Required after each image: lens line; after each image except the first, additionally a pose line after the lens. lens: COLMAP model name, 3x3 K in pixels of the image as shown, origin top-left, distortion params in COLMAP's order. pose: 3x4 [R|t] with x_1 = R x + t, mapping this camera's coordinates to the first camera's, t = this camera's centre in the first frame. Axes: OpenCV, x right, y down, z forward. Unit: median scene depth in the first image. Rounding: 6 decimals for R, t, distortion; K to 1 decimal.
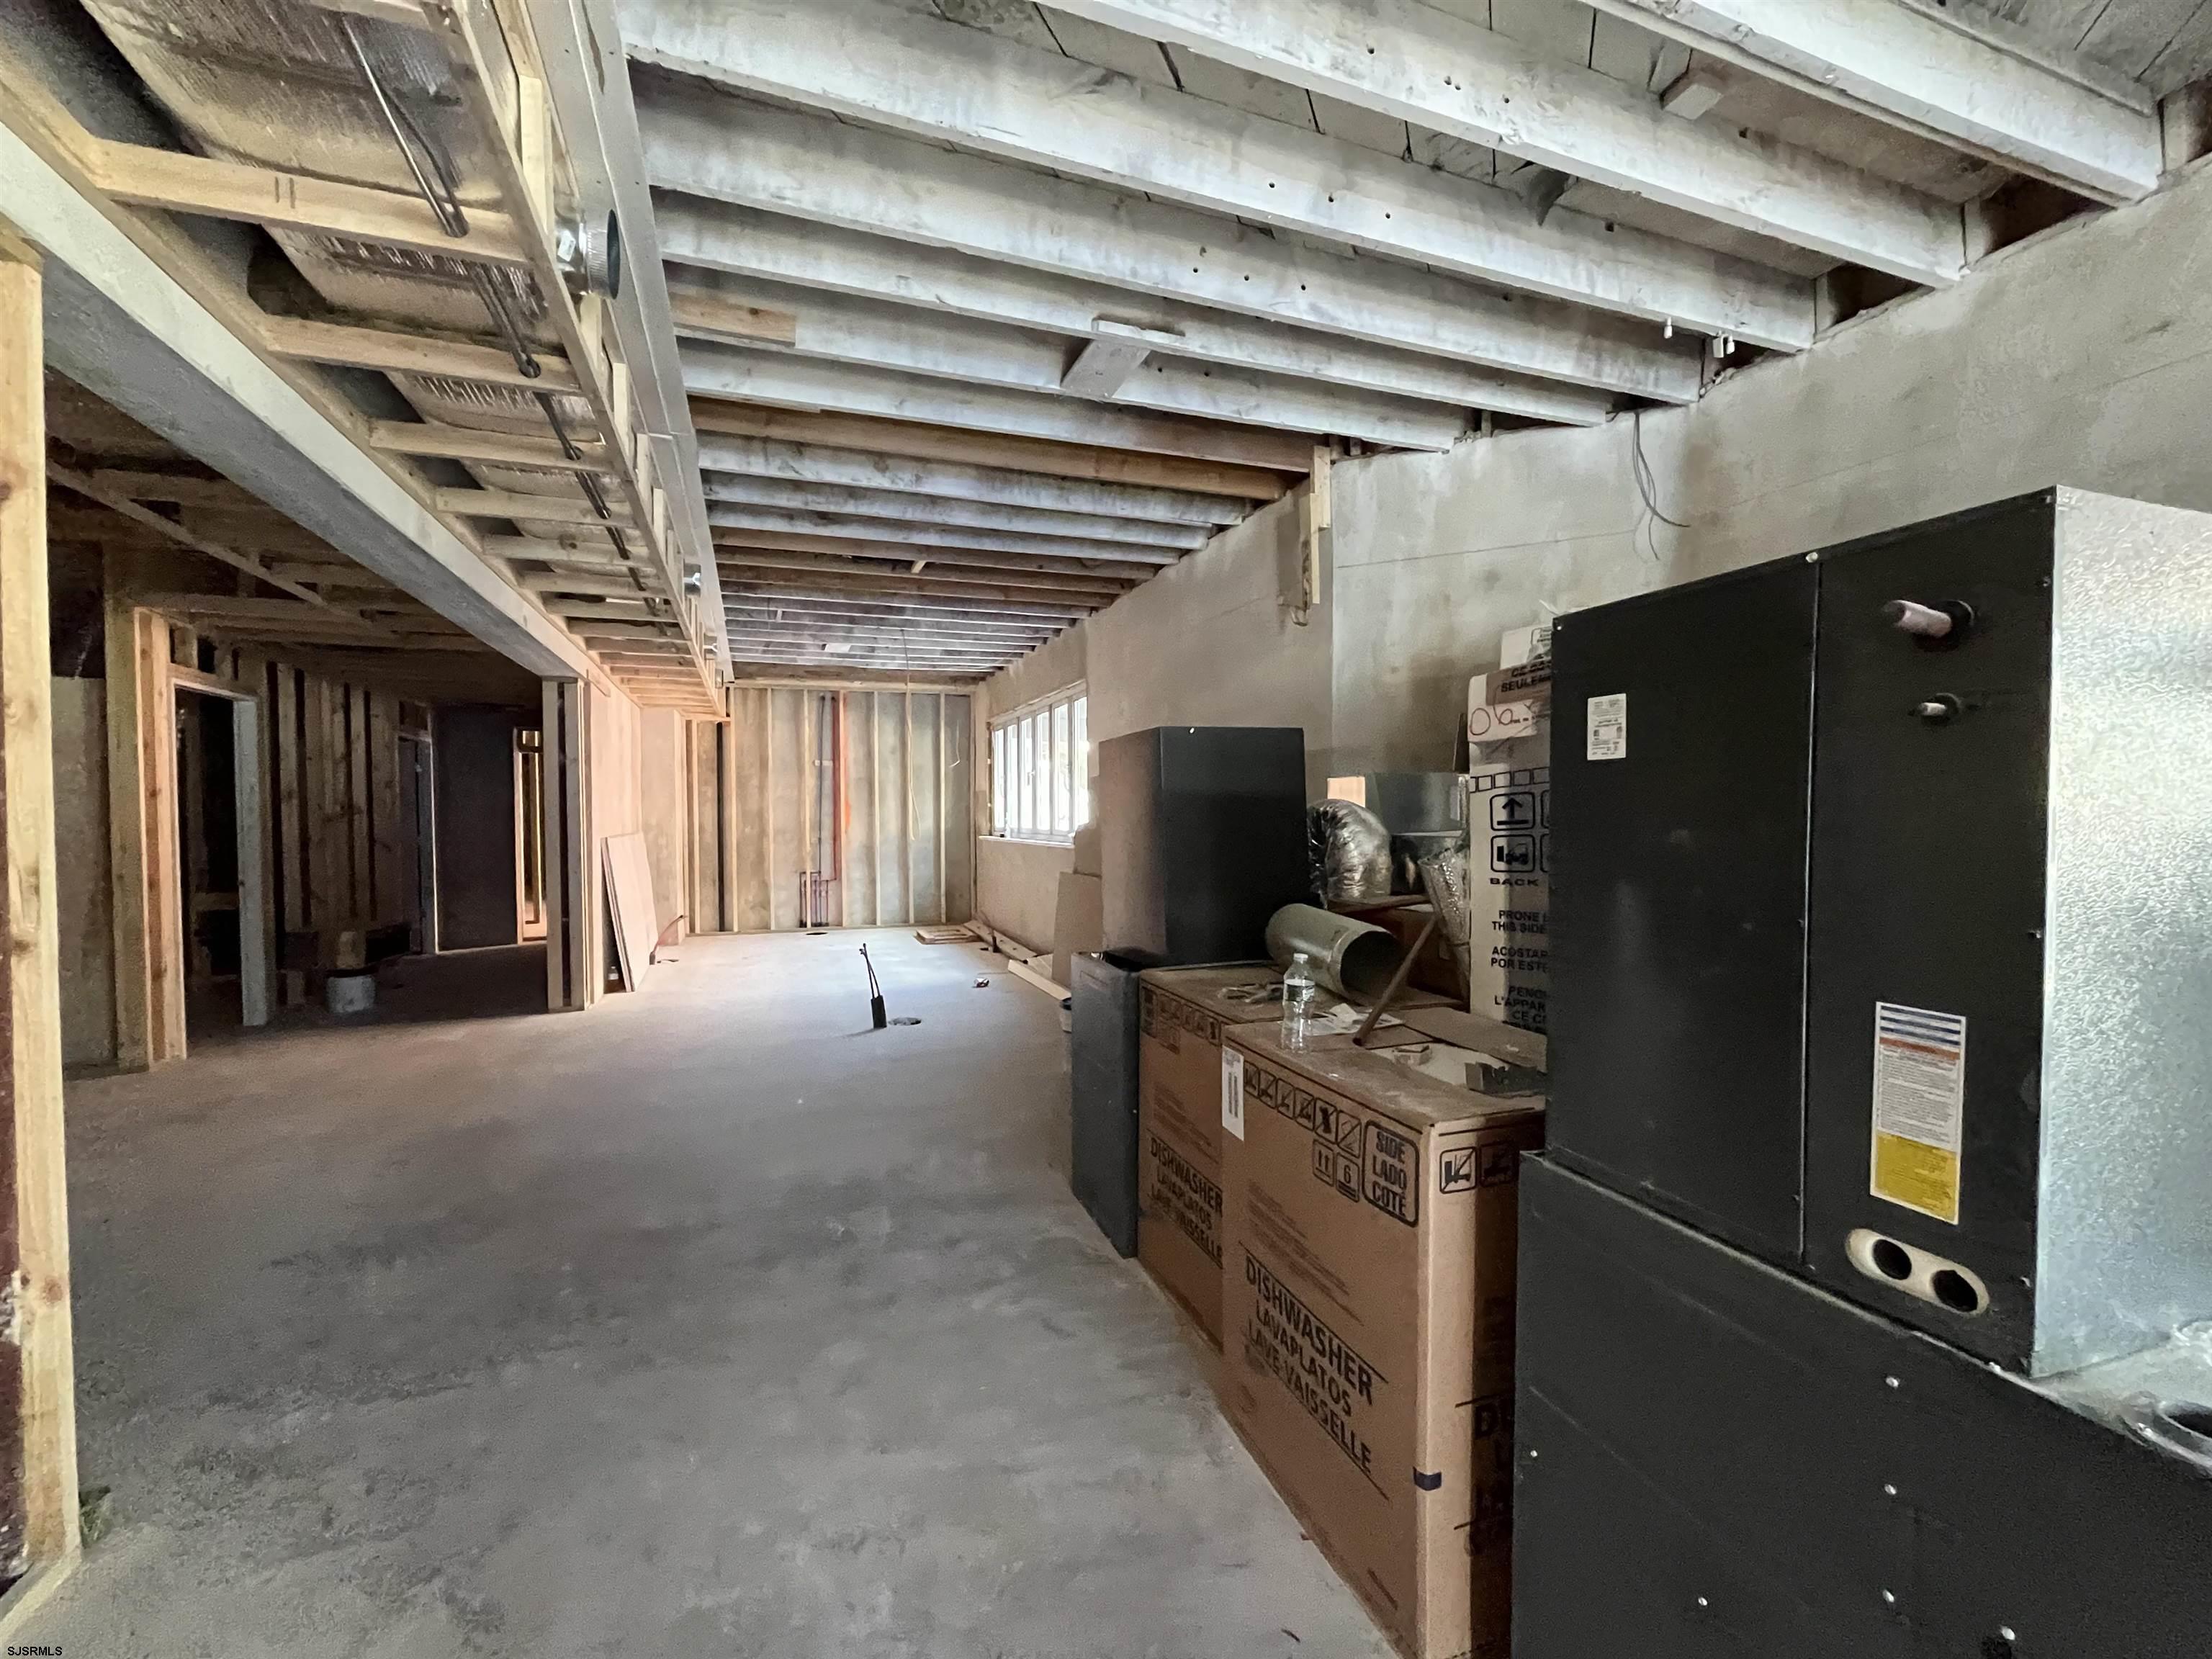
lens RADIAL K [[894.5, 0, 1102.8], [0, 894.5, 835.8], [0, 0, 1]] dist [-0.006025, -0.000101]
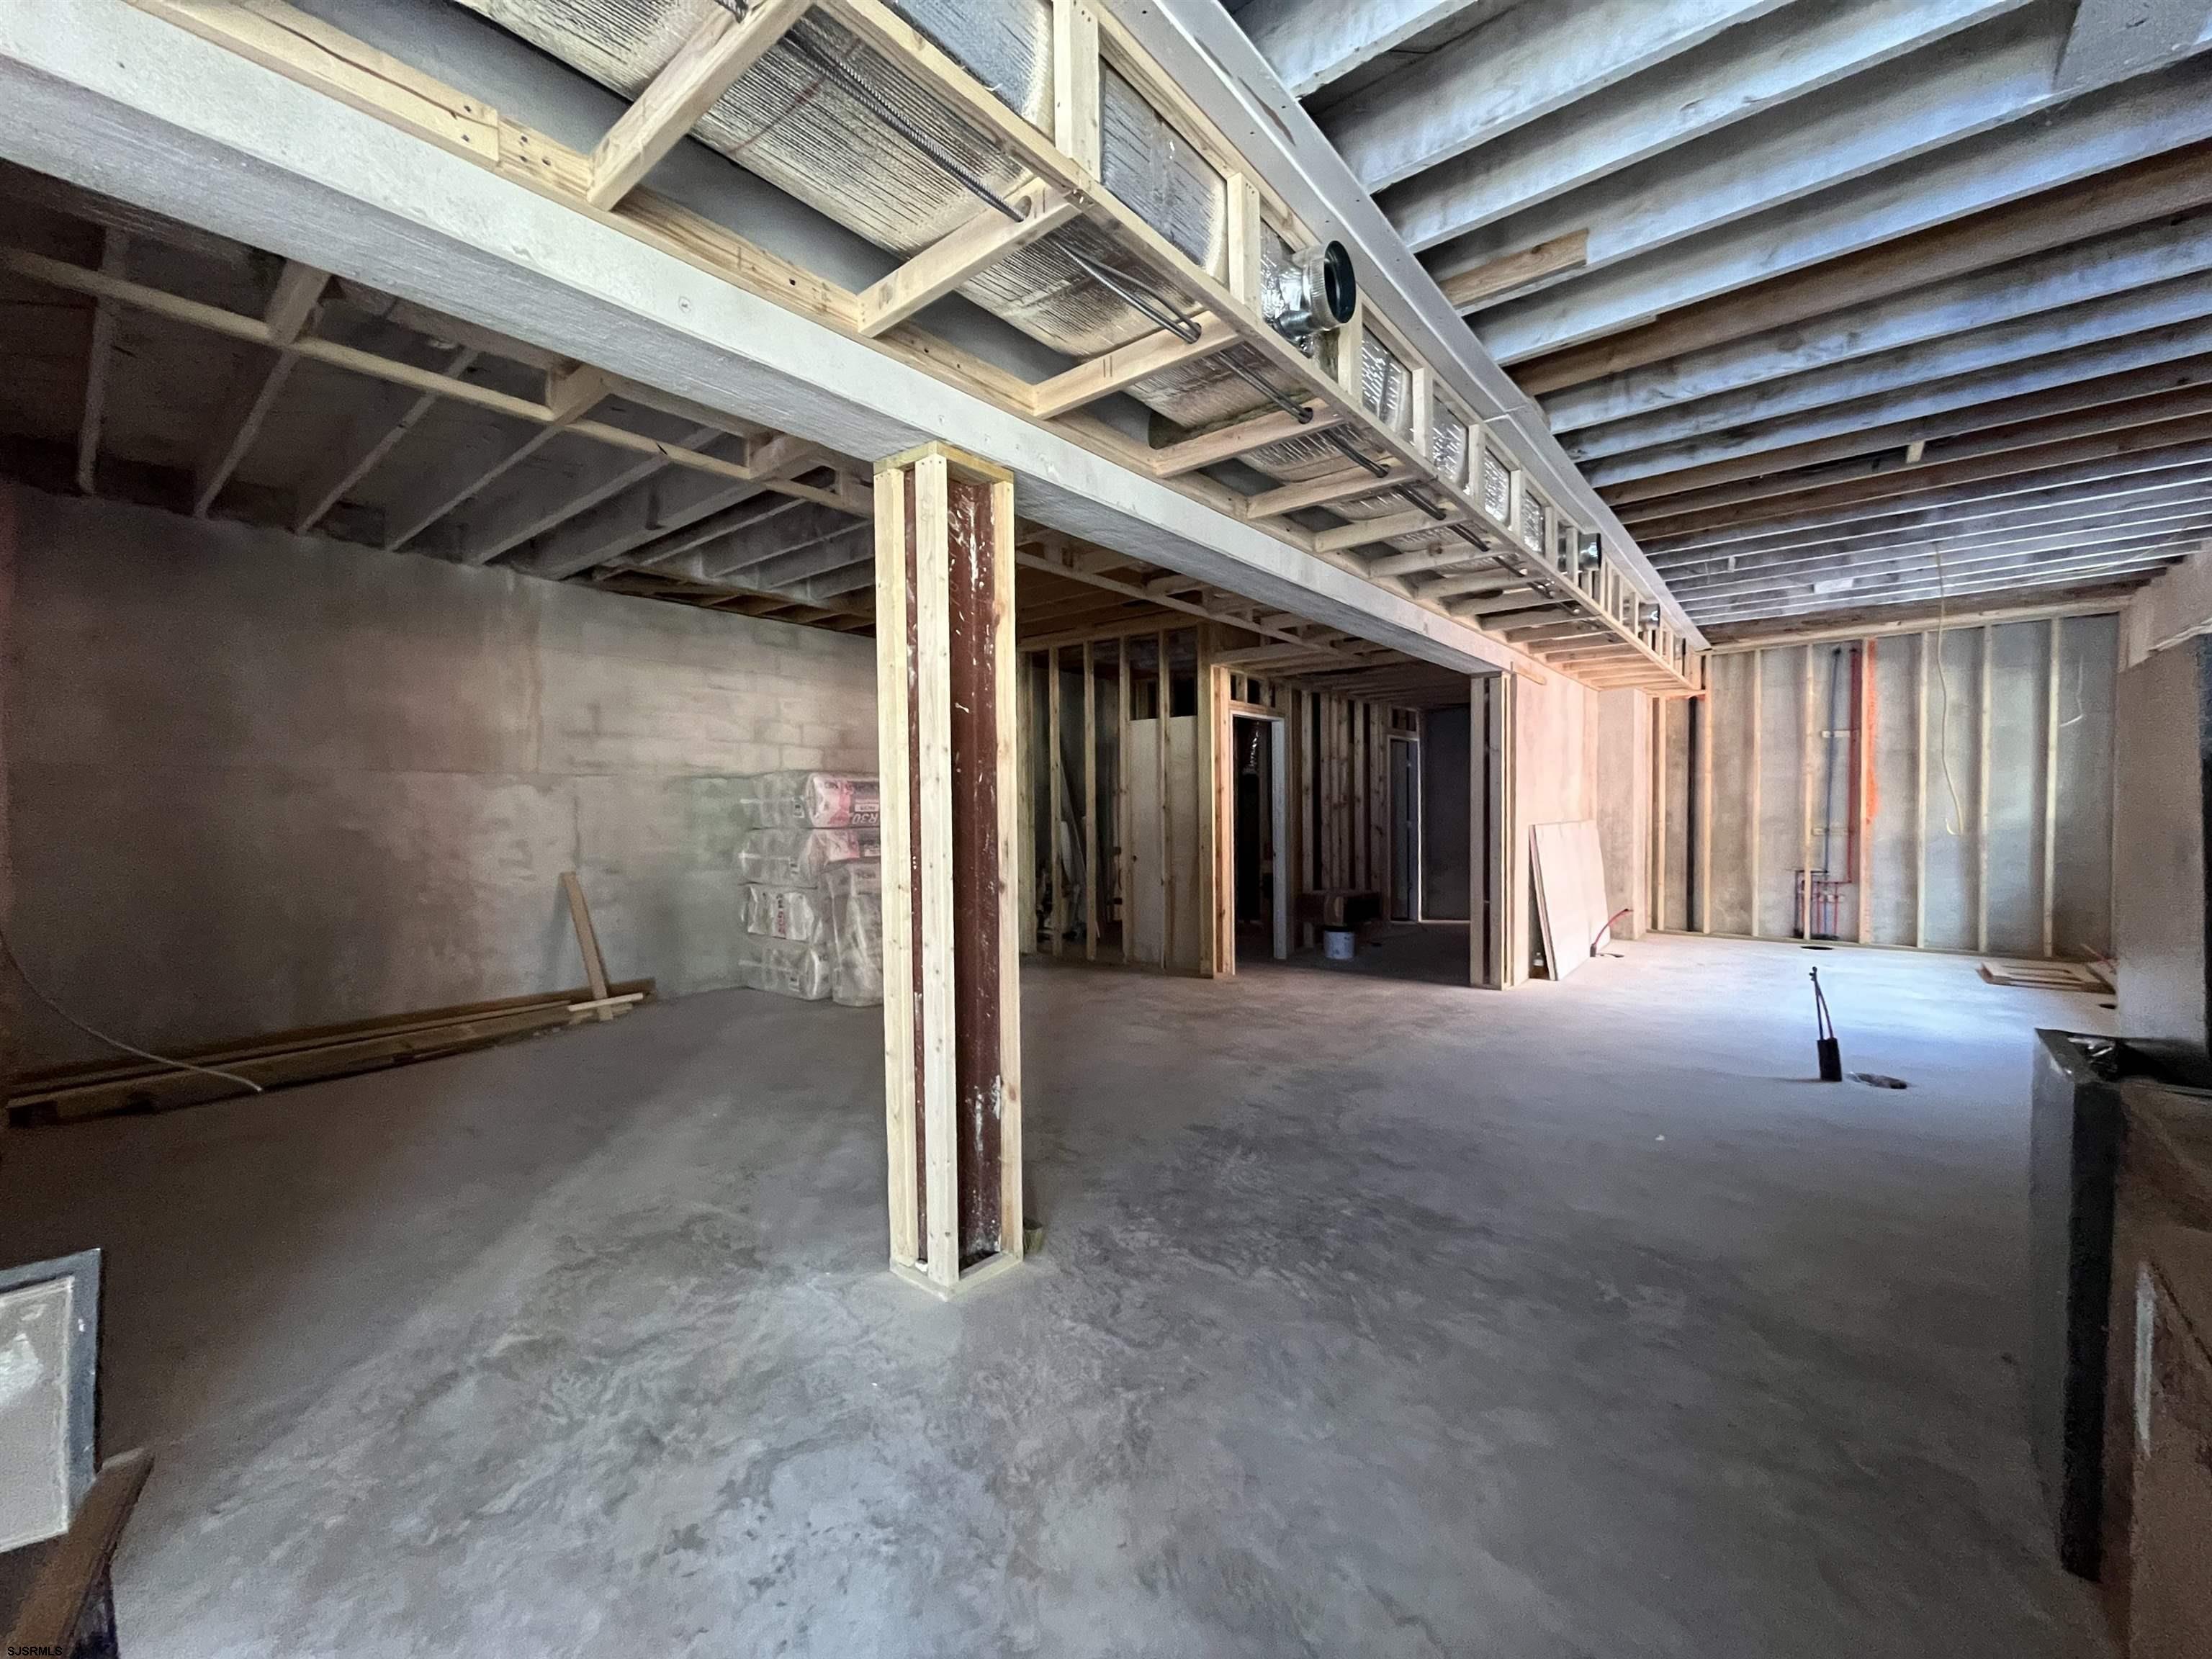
lens RADIAL K [[894.5, 0, 1101.4], [0, 894.5, 834.0], [0, 0, 1]] dist [-0.006025, -0.000101]
pose [[0.493244, 0.023123, -0.869584, 0.103836], [-0.010789, 0.999732, 0.020465, -0.003851], [0.869824, -0.000712, 0.493362, 0.090671]]
